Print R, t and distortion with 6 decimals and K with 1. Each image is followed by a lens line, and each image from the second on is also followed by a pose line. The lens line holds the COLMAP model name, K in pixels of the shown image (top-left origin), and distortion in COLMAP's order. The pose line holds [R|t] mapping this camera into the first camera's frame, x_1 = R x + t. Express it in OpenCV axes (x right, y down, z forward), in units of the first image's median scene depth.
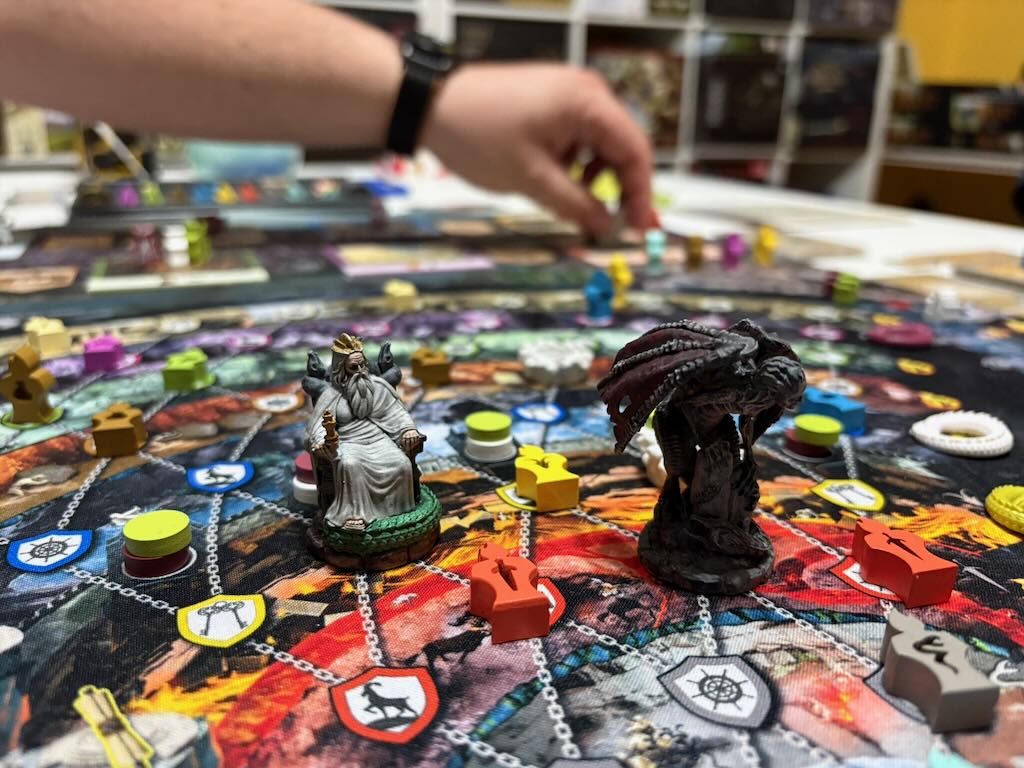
lens RADIAL K [[794.3, 0, 513.8], [0, 794.3, 385.9], [0, 0, 1]] dist [-0.014496, -0.014719]
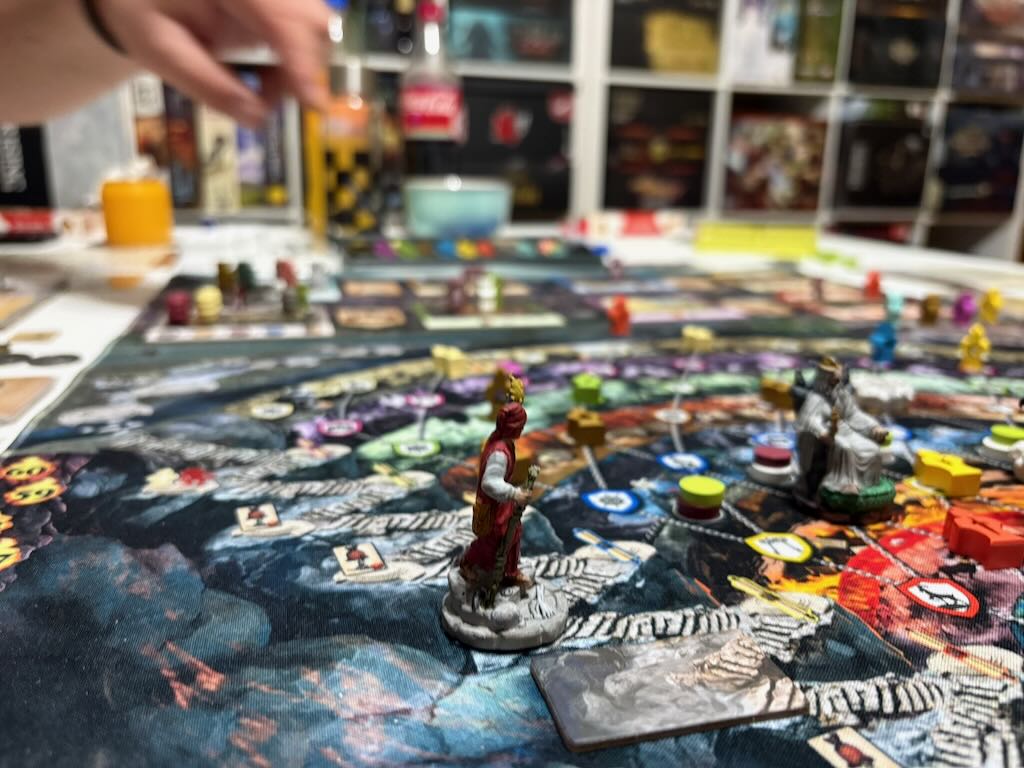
lens RADIAL K [[794.3, 0, 519.8], [0, 794.3, 387.3], [0, 0, 1]] dist [-0.014496, -0.014719]
pose [[0.992380, 0.034268, -0.118350, -0.506535], [-0.042104, 0.997038, -0.064356, 0.088199], [0.115794, 0.068849, 0.990884, -0.382384]]
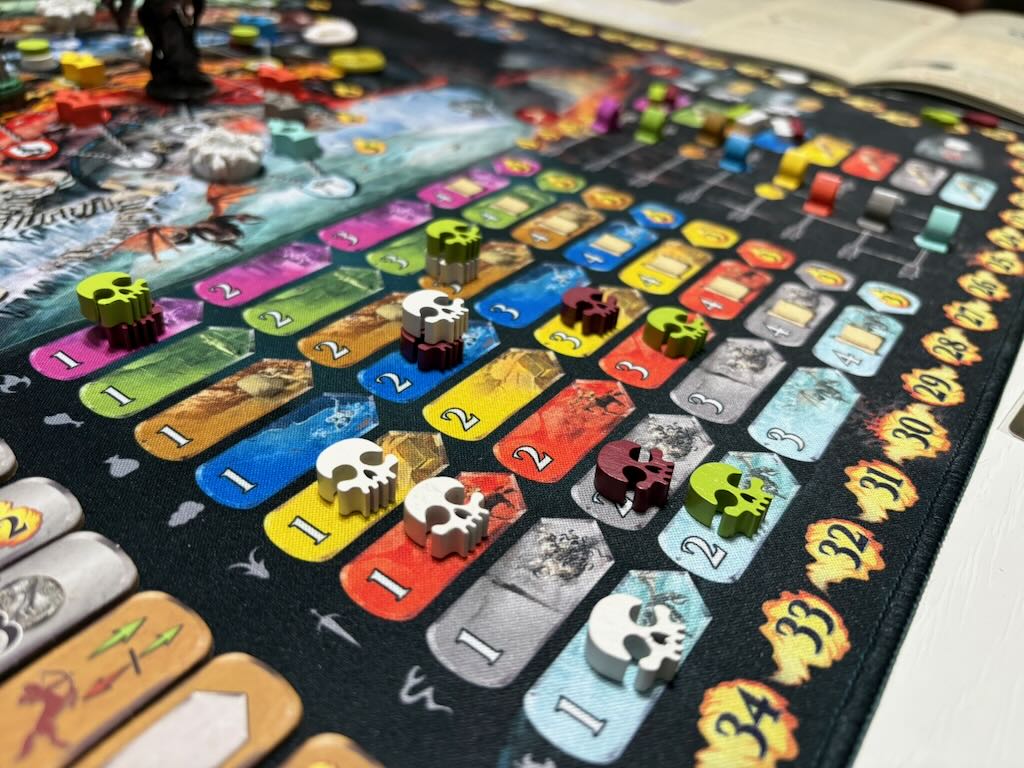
lens RADIAL K [[794.3, 0, 515.0], [0, 794.3, 387.6], [0, 0, 1]] dist [-0.014496, -0.014719]
pose [[0.848474, -0.259967, 0.460987, -0.128183], [0.086967, 0.927687, 0.363088, 0.218513], [-0.522043, -0.267980, 0.809727, -1.028015]]
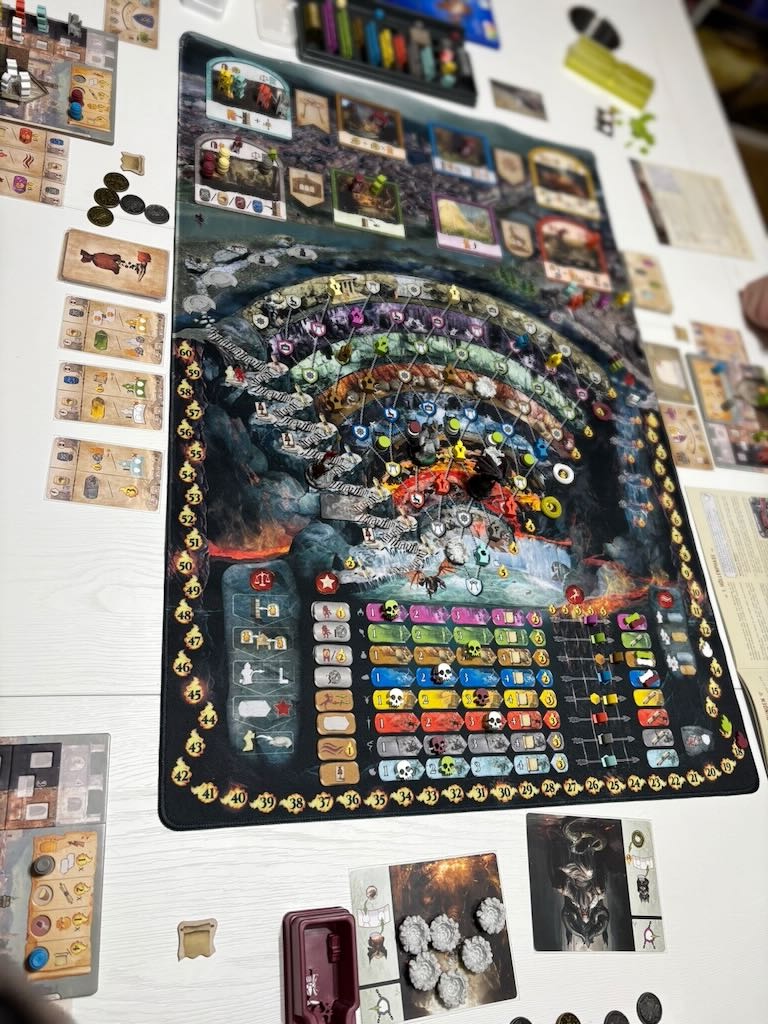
lens RADIAL K [[794.3, 0, 386.1], [0, 794.3, 502.6], [0, 0, 1]] dist [-0.014496, -0.014719]
pose [[0.892512, 0.413228, 0.180736, -0.978811], [-0.425173, 0.637133, 0.642876, -2.301509], [0.150501, -0.650619, 0.744342, -2.442818]]
